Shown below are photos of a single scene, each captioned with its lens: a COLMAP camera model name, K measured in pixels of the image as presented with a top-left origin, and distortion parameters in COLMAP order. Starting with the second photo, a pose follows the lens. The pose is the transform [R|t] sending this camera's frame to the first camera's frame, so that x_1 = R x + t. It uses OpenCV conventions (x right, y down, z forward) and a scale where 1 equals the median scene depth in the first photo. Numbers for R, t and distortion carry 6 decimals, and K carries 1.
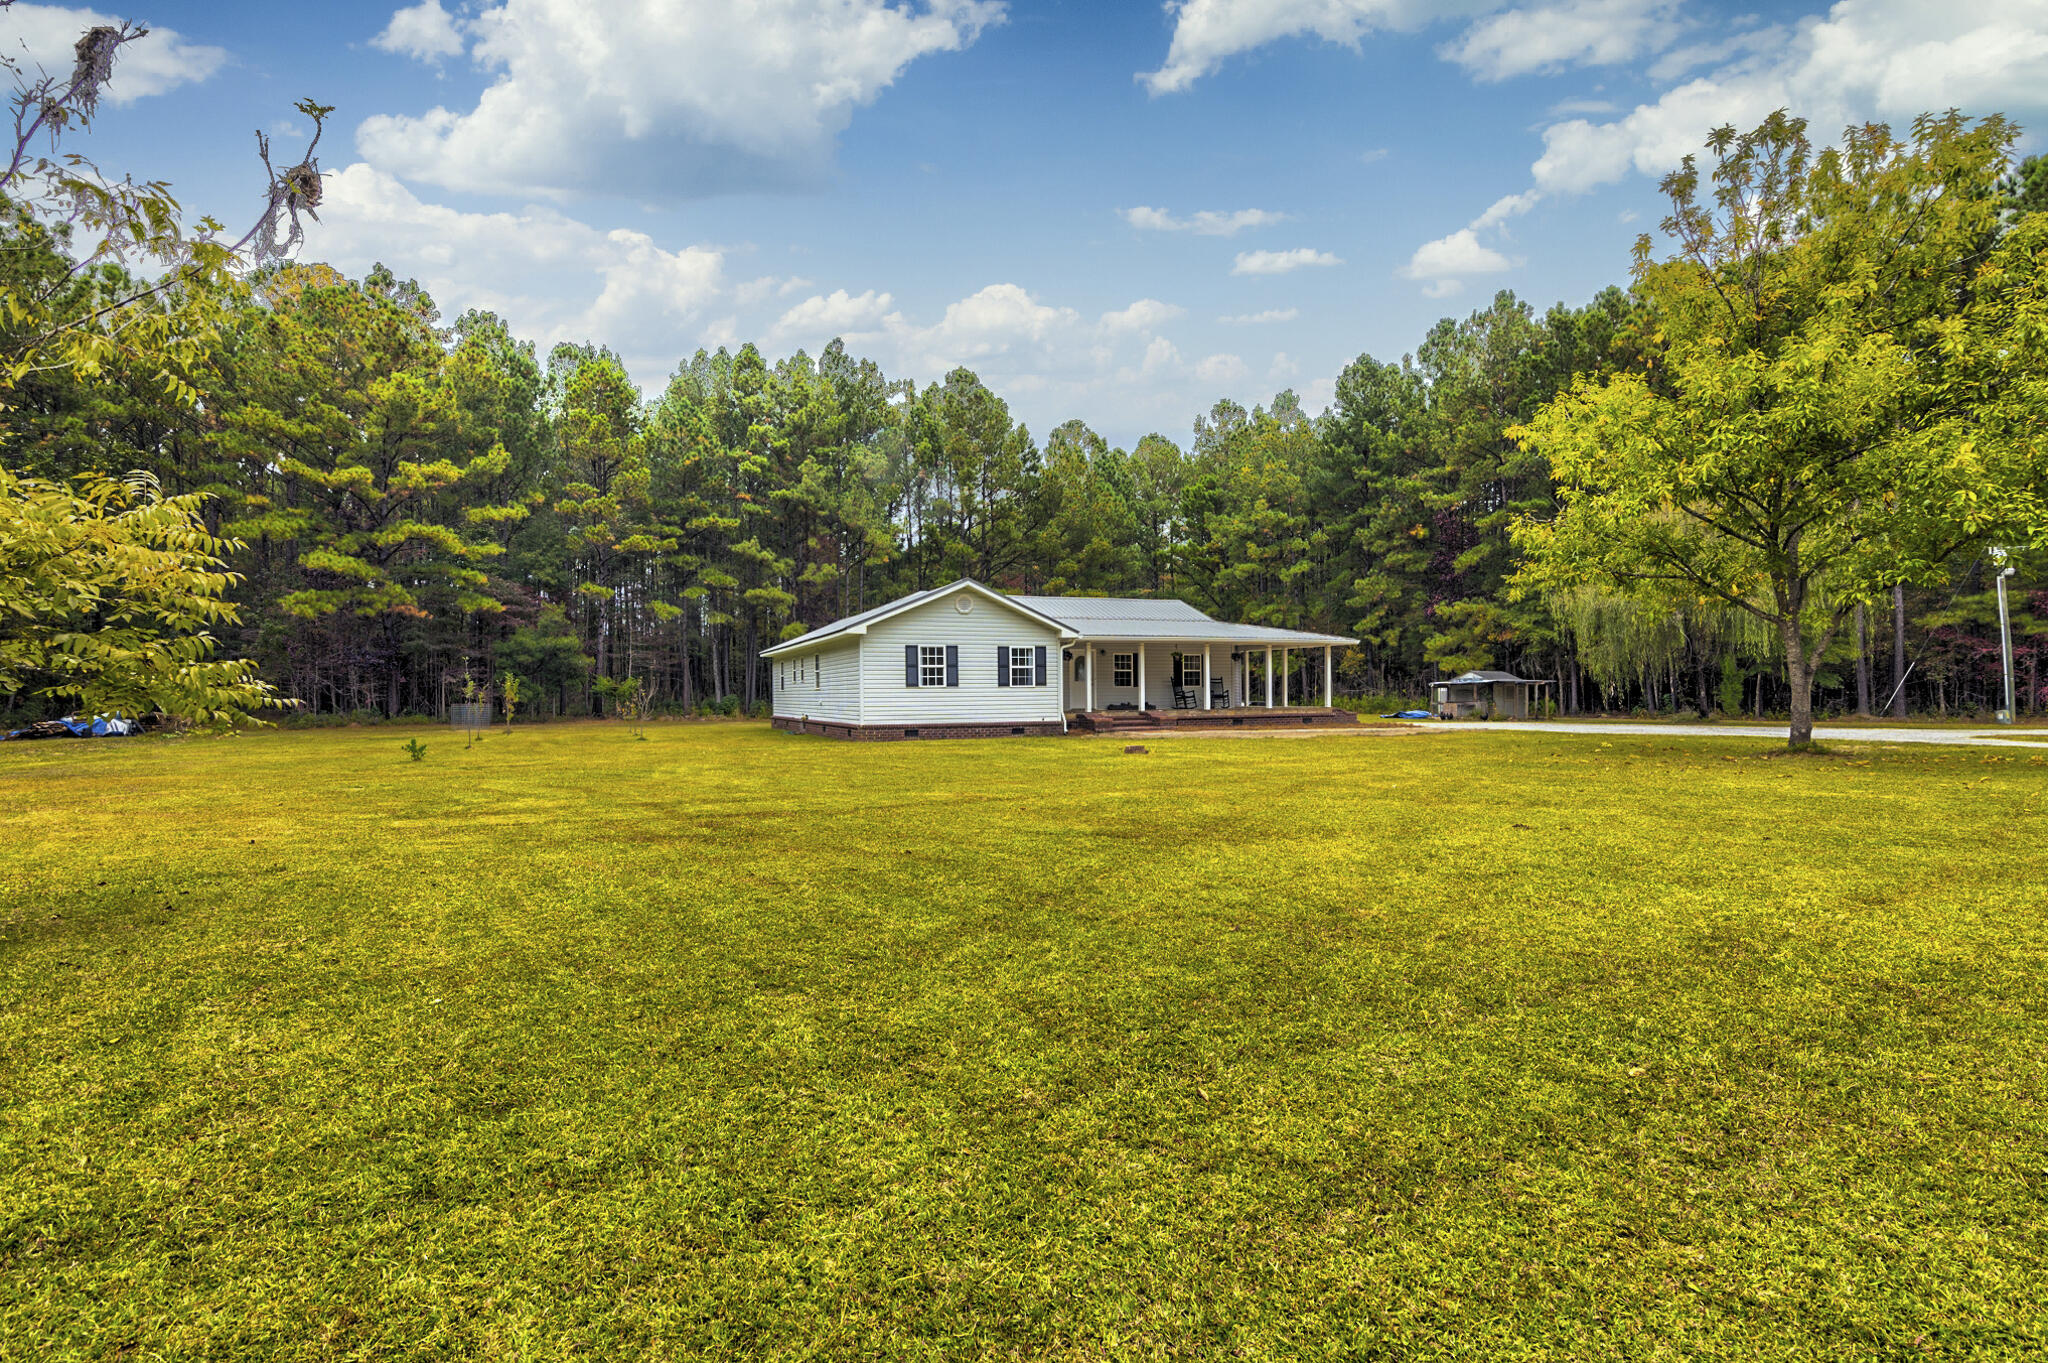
lens RADIAL K [[971.3, 0, 1021.2], [0, 971.3, 683.8], [0, 0, 1]] dist [0.003826, 0.000066]
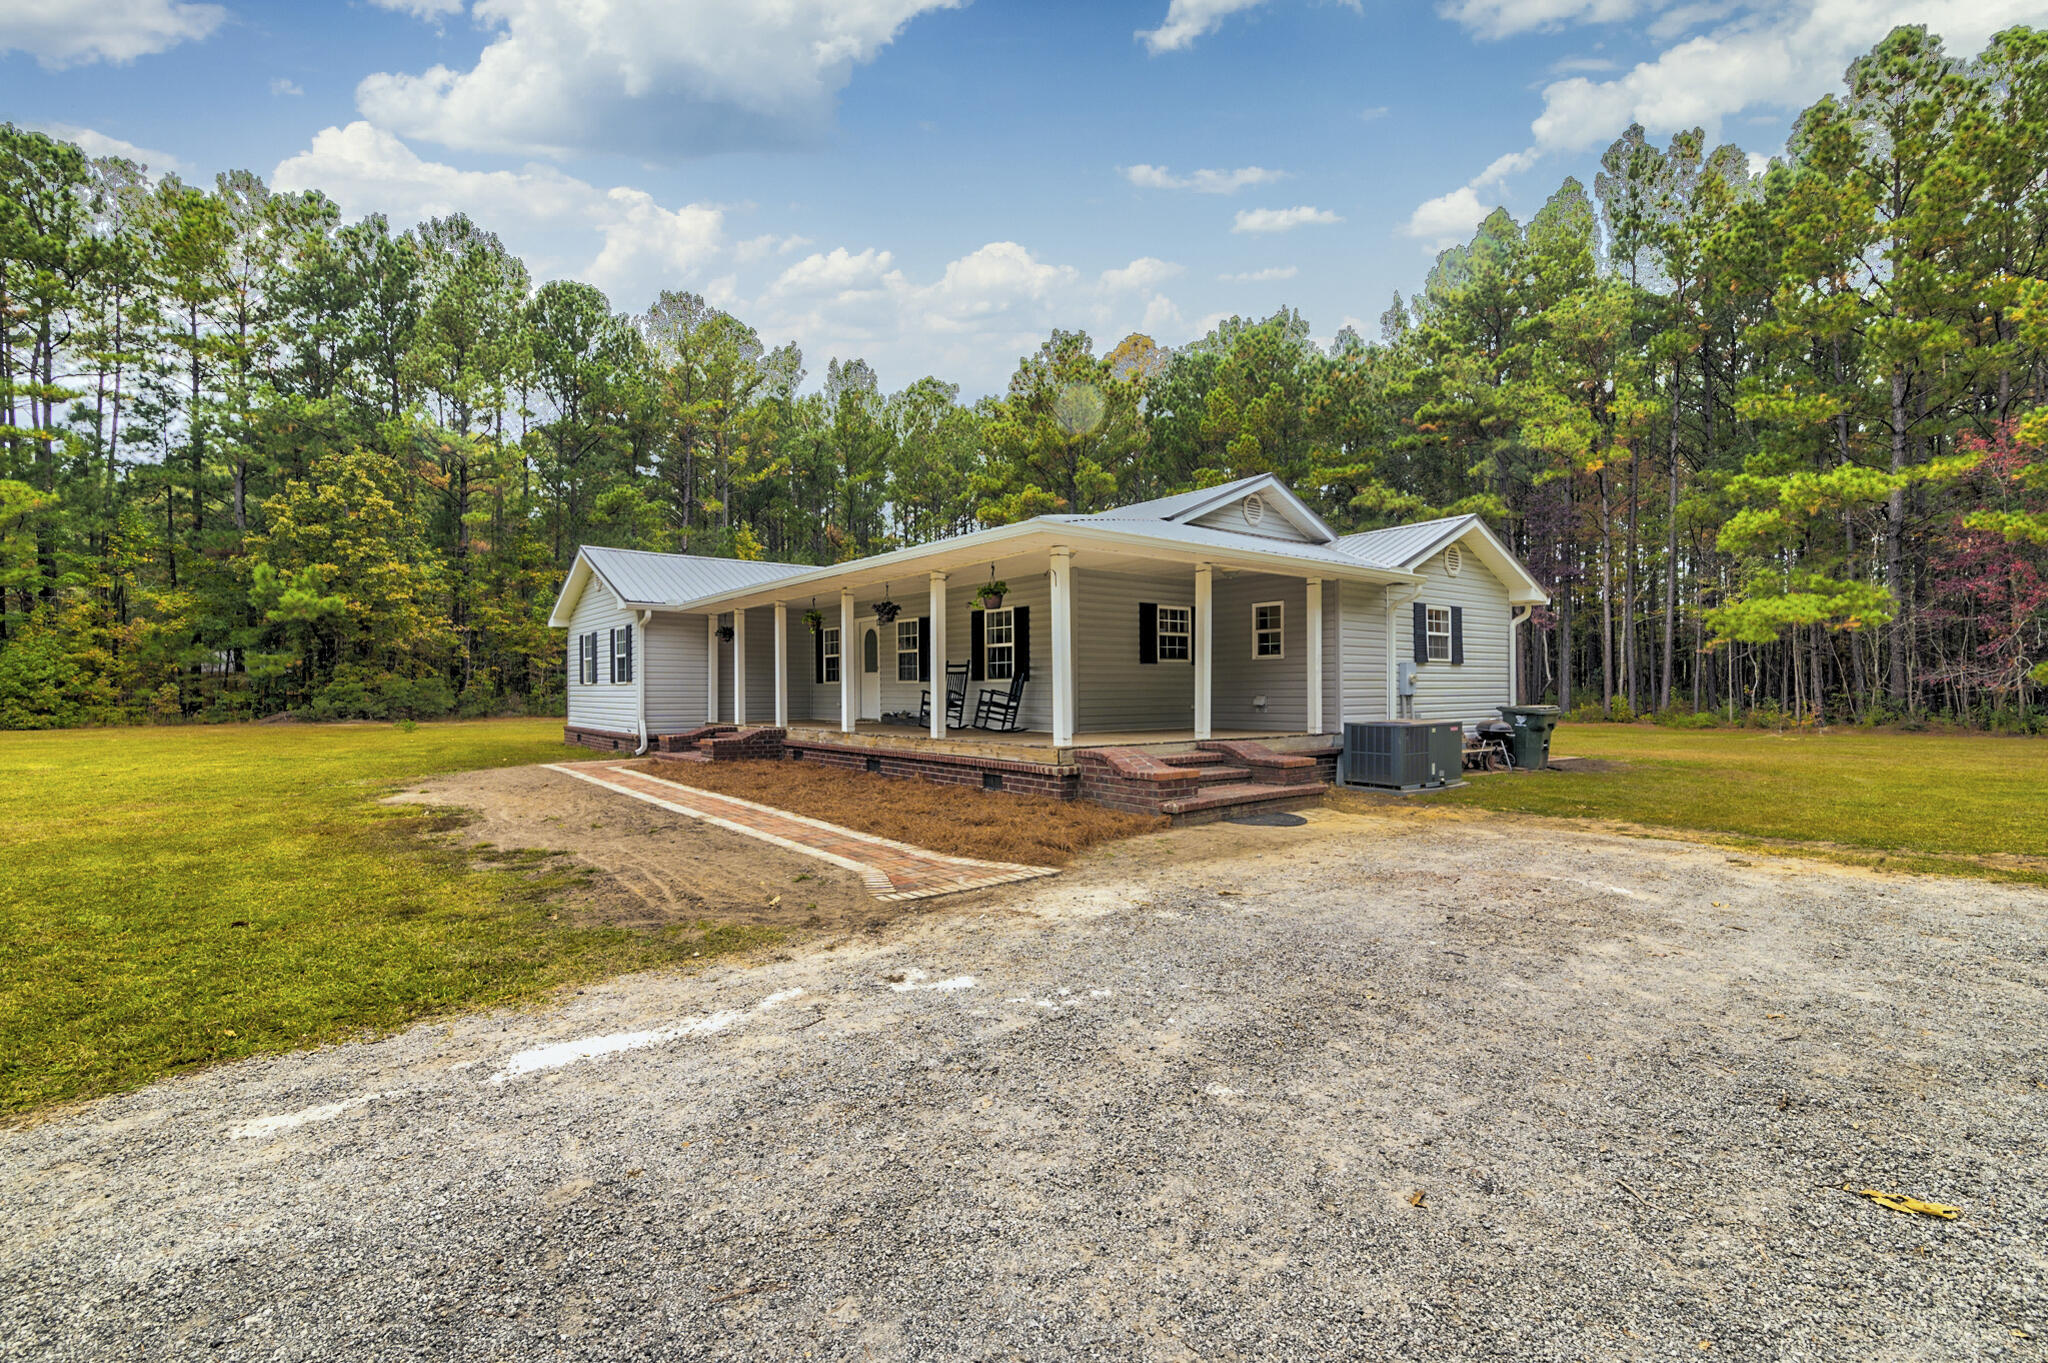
lens RADIAL K [[920.8, 0, 1016.7], [0, 920.8, 686.6], [0, 0, 1]] dist [0.008152, 0.000431]
pose [[0.246536, 0.003996, -0.969125, 0.540137], [0.009947, 0.999928, 0.006653, 0.002402], [0.969083, -0.011280, 0.246479, 0.829489]]
